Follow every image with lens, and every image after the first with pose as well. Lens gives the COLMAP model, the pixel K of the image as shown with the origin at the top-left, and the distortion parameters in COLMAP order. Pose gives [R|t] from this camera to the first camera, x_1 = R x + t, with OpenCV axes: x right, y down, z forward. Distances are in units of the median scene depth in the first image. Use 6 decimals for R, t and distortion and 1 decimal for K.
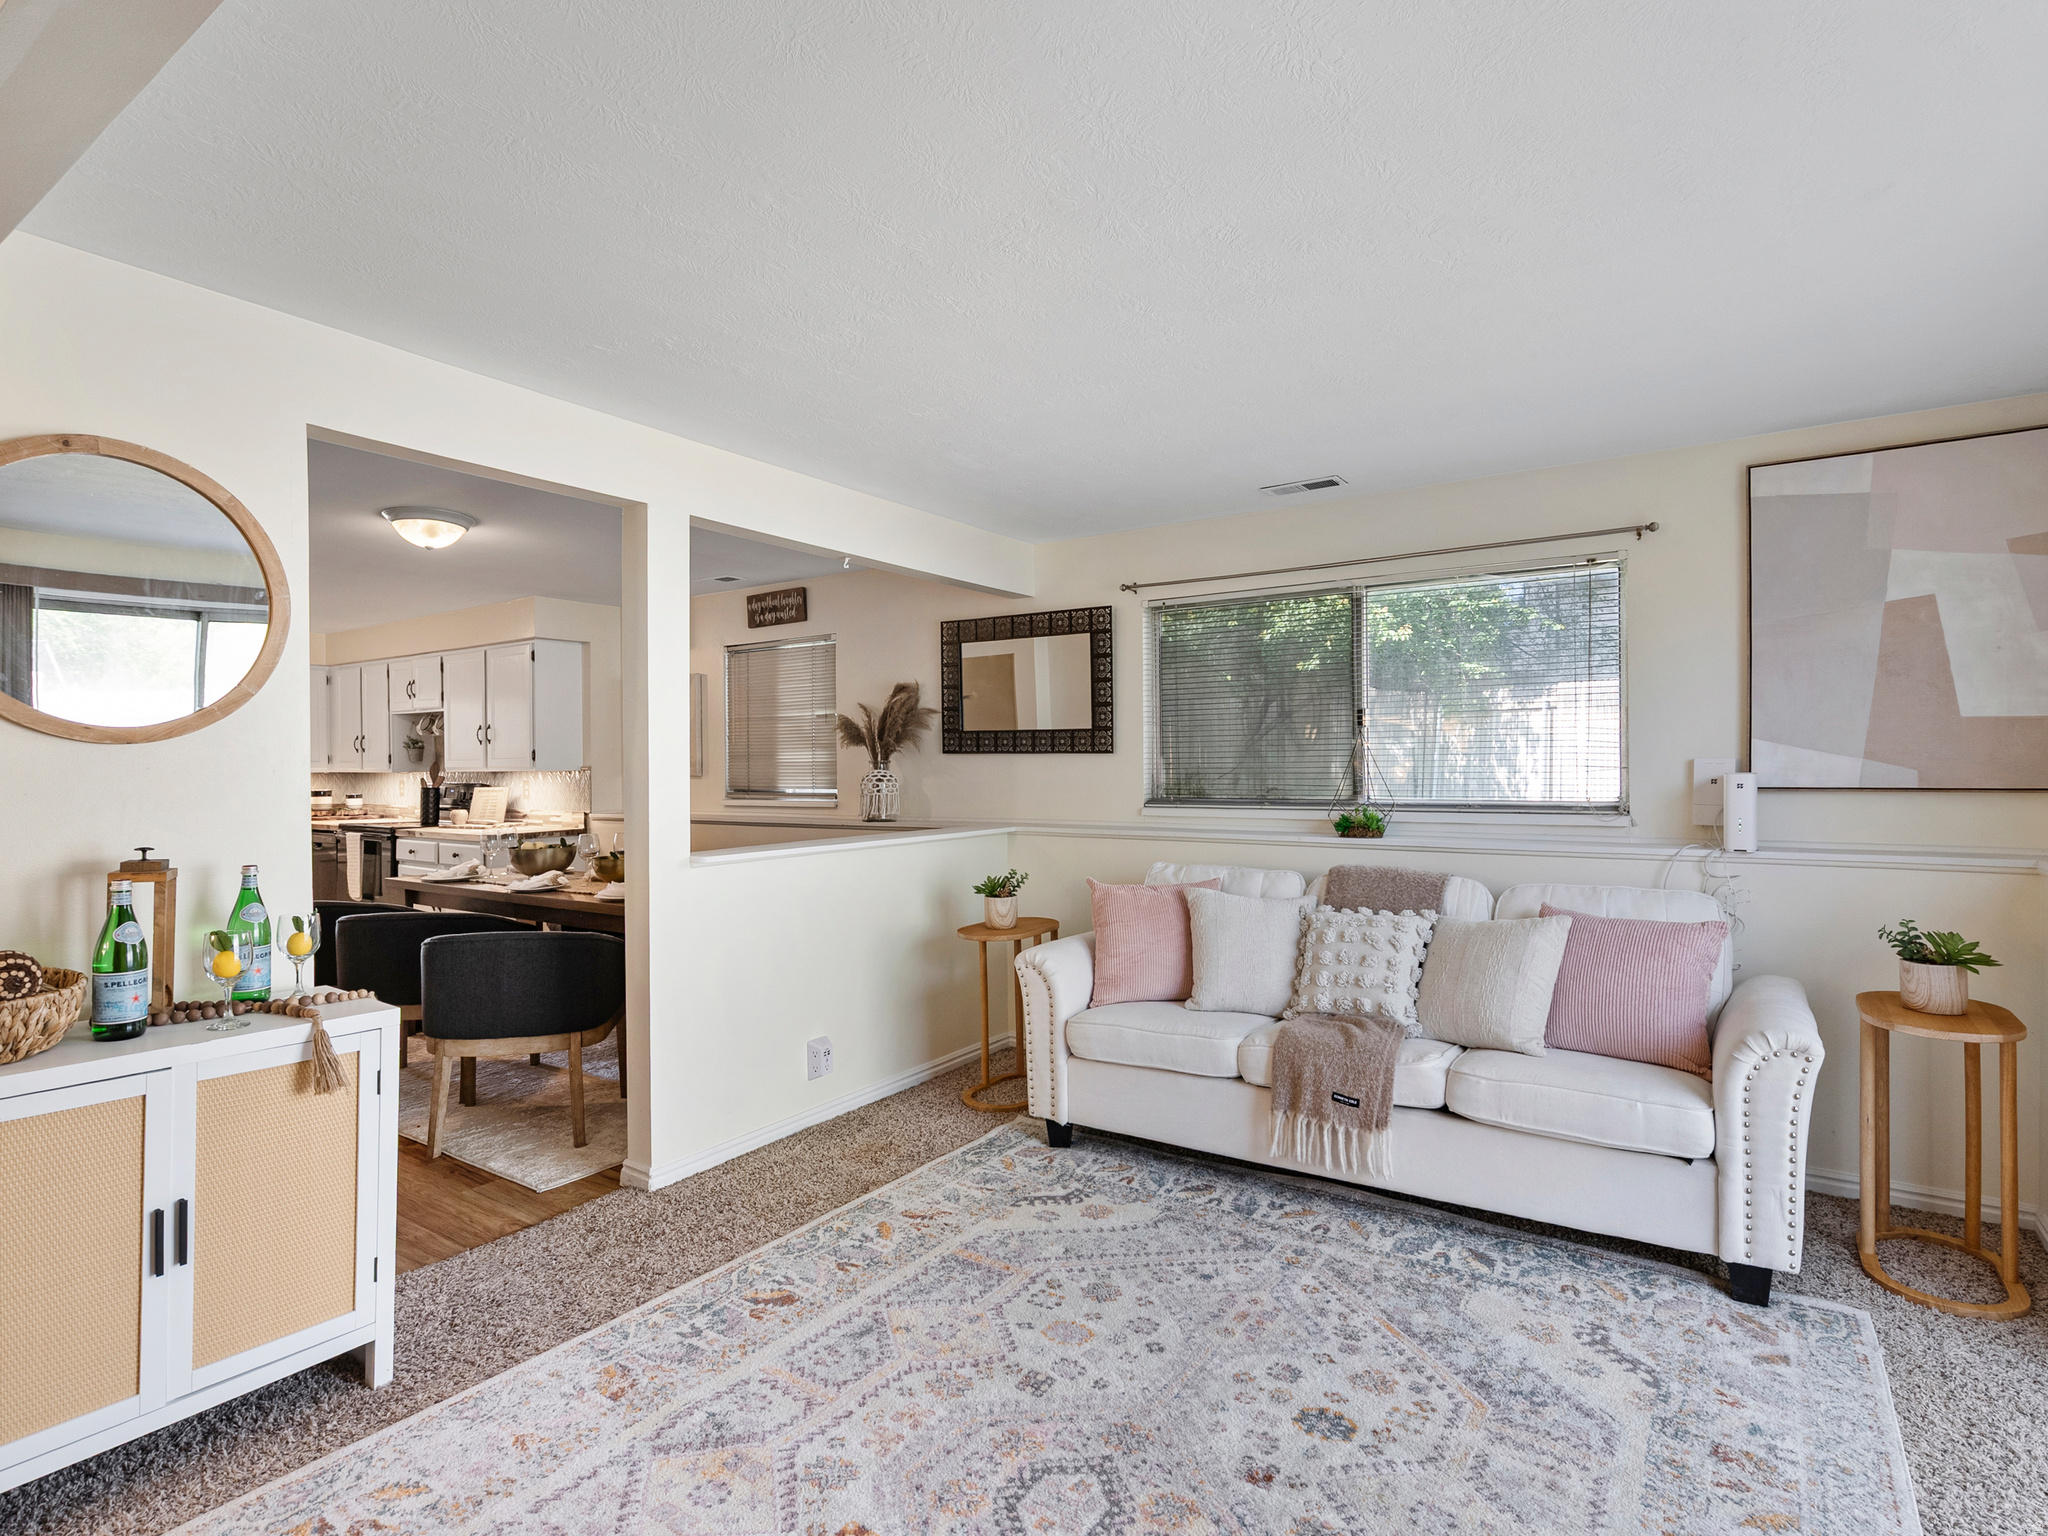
lens RADIAL K [[1049.7, 0, 1024.9], [0, 1049.7, 766.7], [0, 0, 1]] dist [-0.001221, -0.000094]
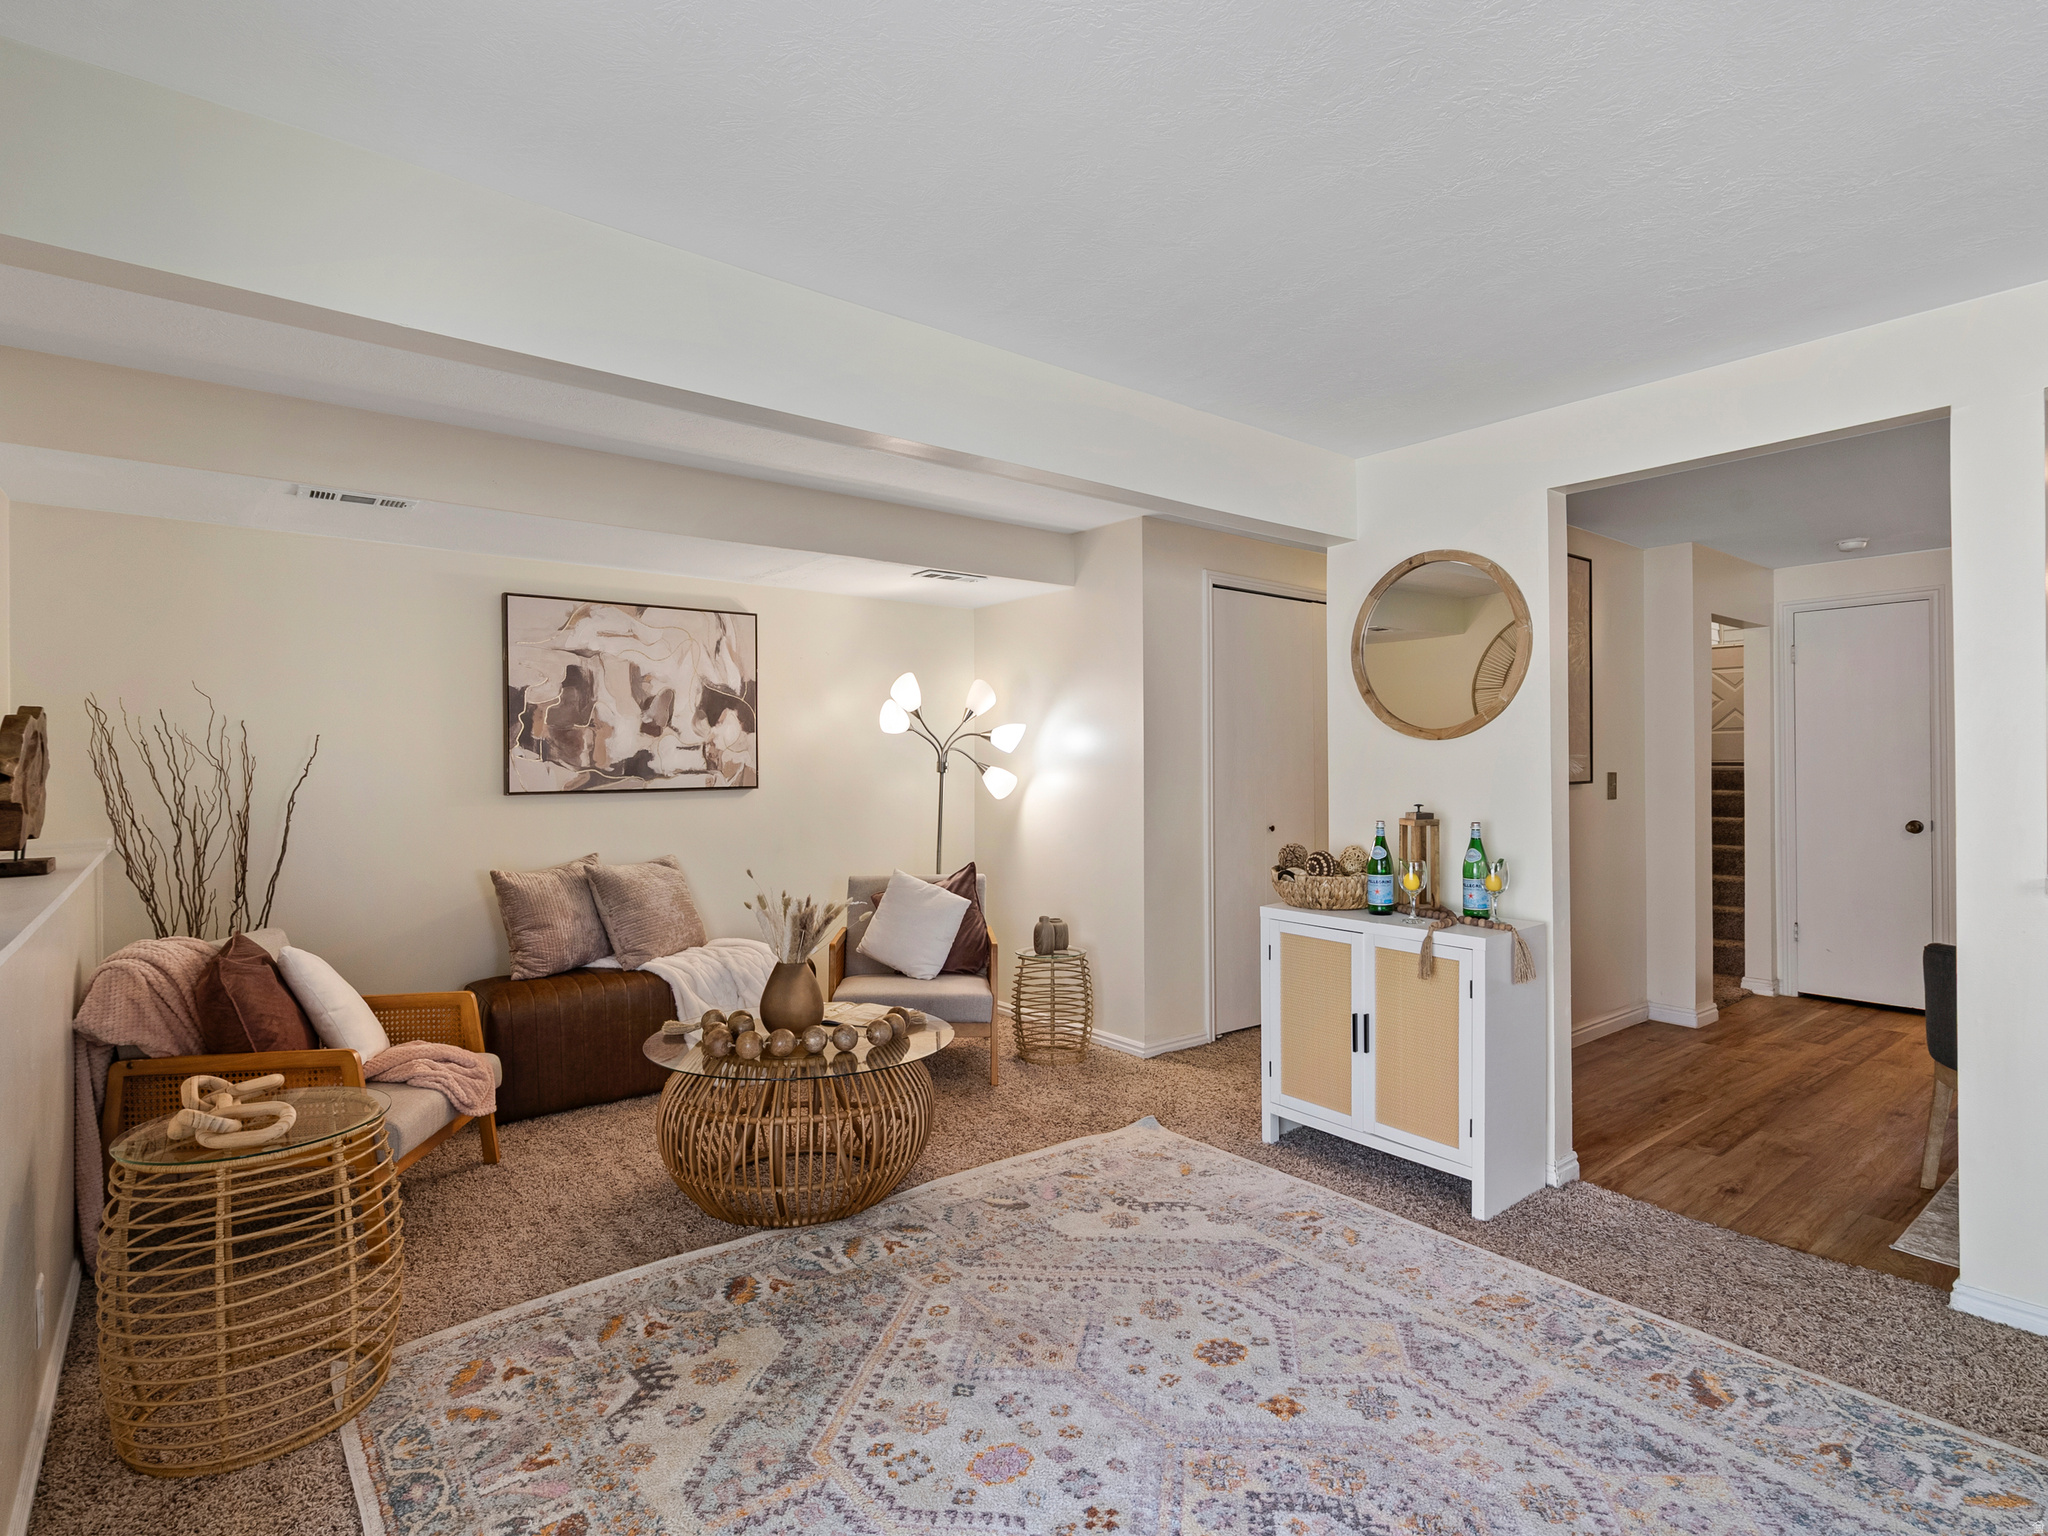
lens RADIAL K [[1049.7, 0, 1027.2], [0, 1049.7, 762.2], [0, 0, 1]] dist [-0.001221, -0.000094]
pose [[-0.287246, 0.005730, -0.957840, 0.379617], [0.003244, 0.999982, 0.005009, 0.000666], [0.957851, -0.001669, -0.287259, 0.385417]]
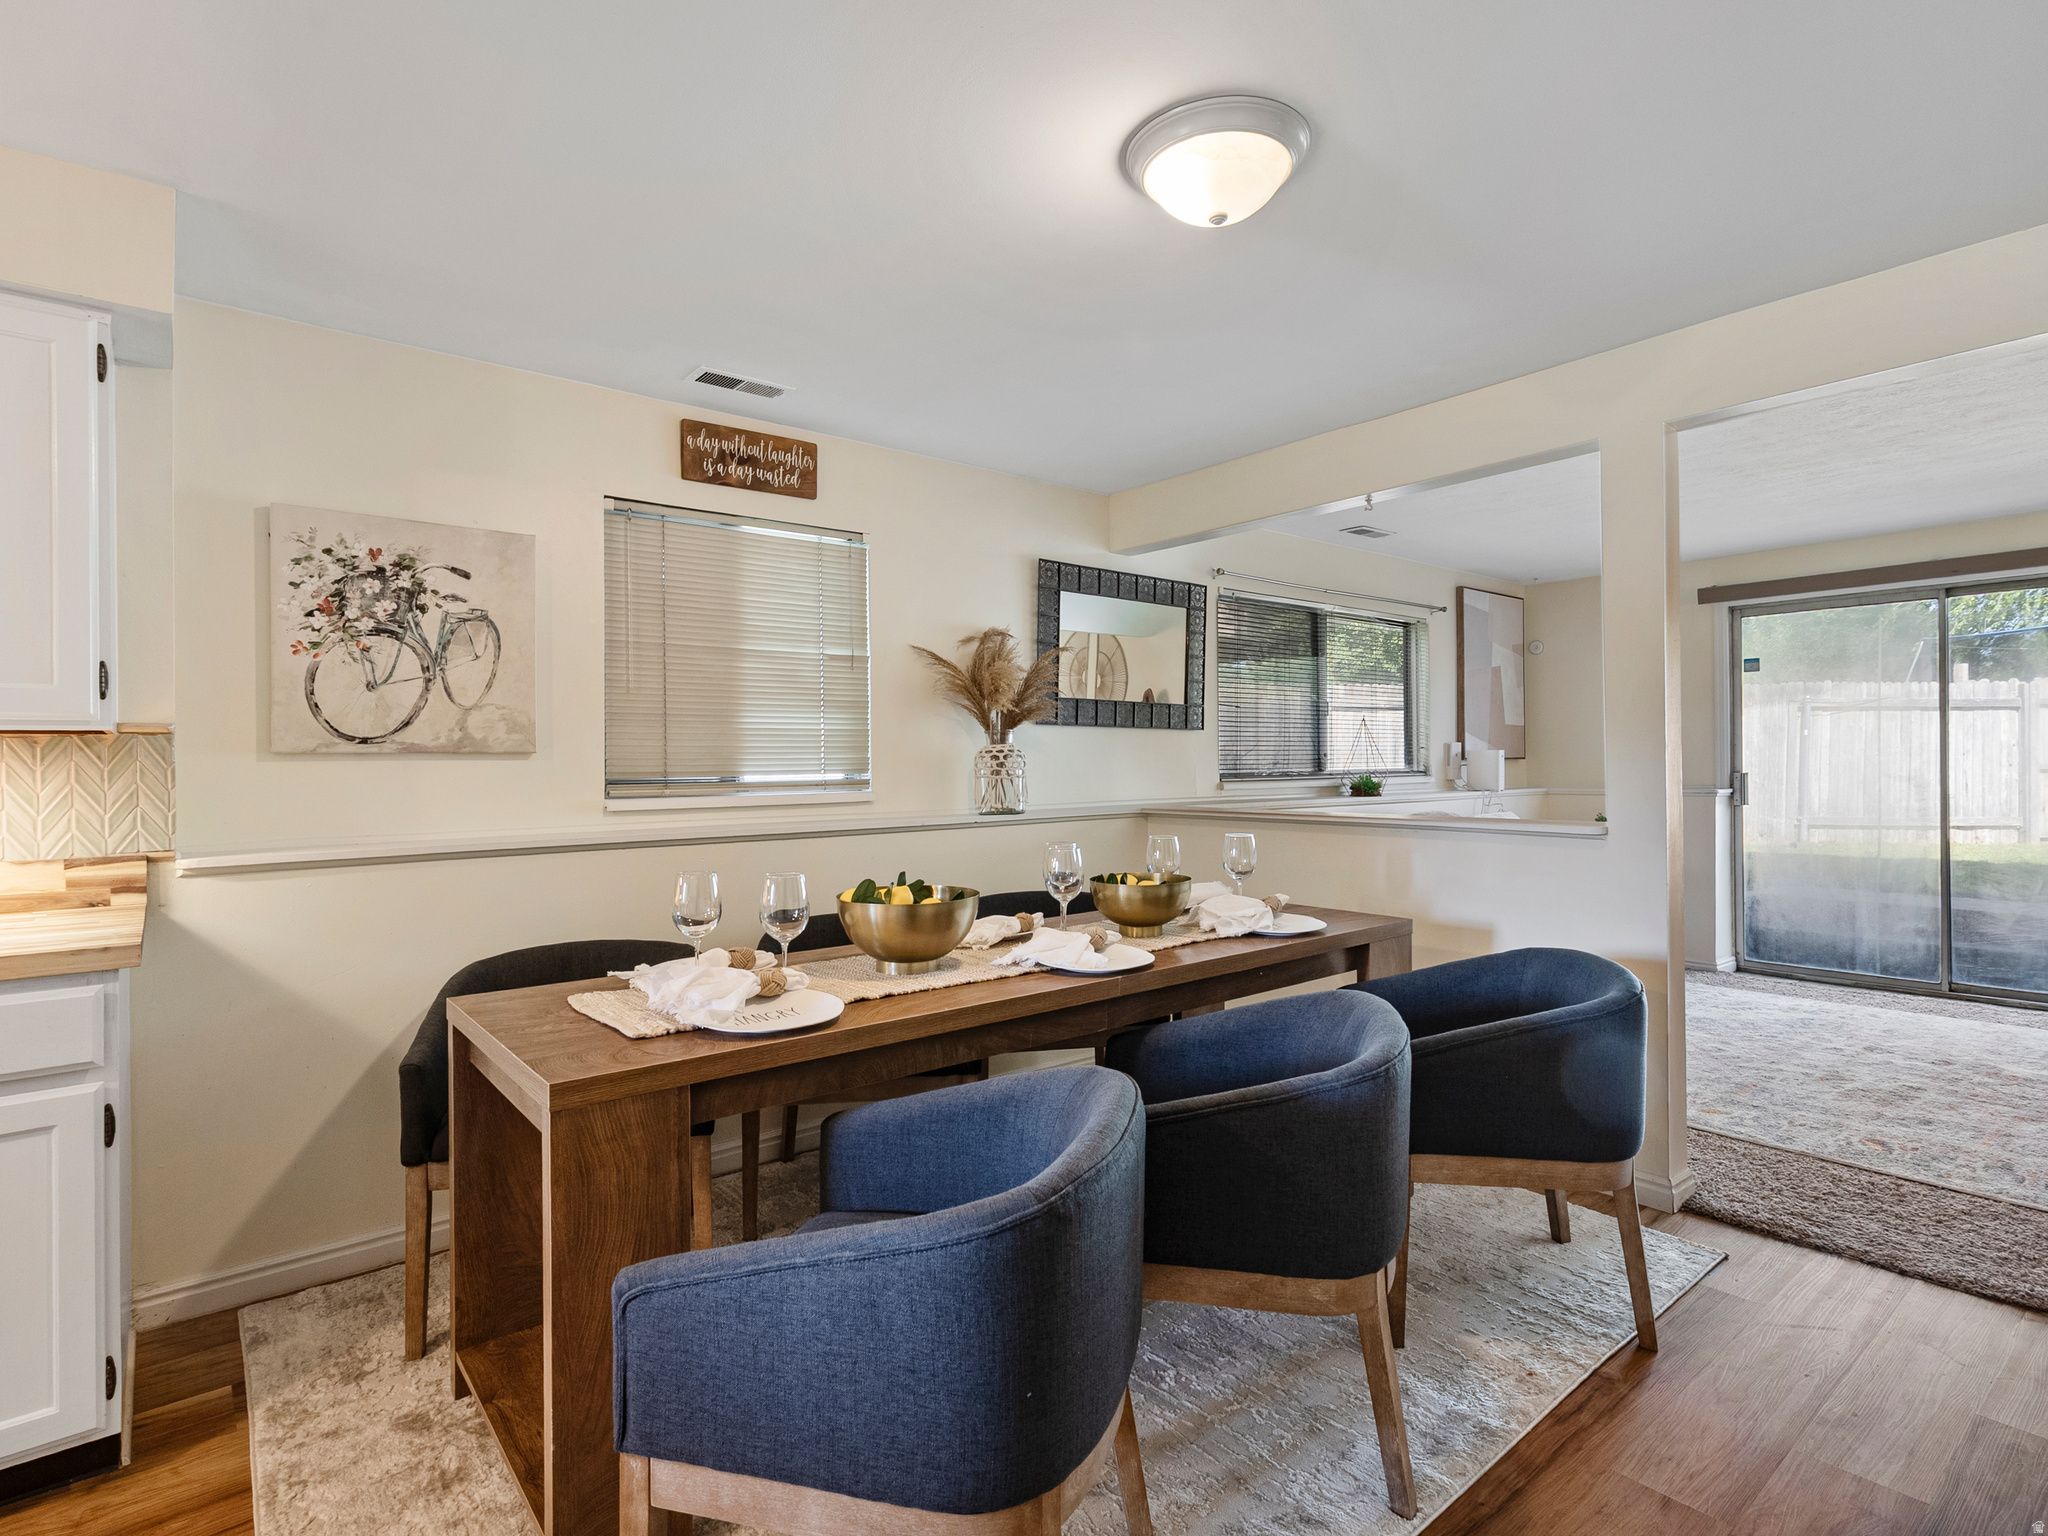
lens RADIAL K [[1049.7, 0, 1022.5], [0, 1049.7, 759.6], [0, 0, 1]] dist [-0.001221, -0.000094]
pose [[0.276144, 0.002197, 0.961114, -0.942858], [0.002909, 0.999991, -0.003121, 0.018647], [-0.961112, 0.003657, 0.276135, 0.882034]]
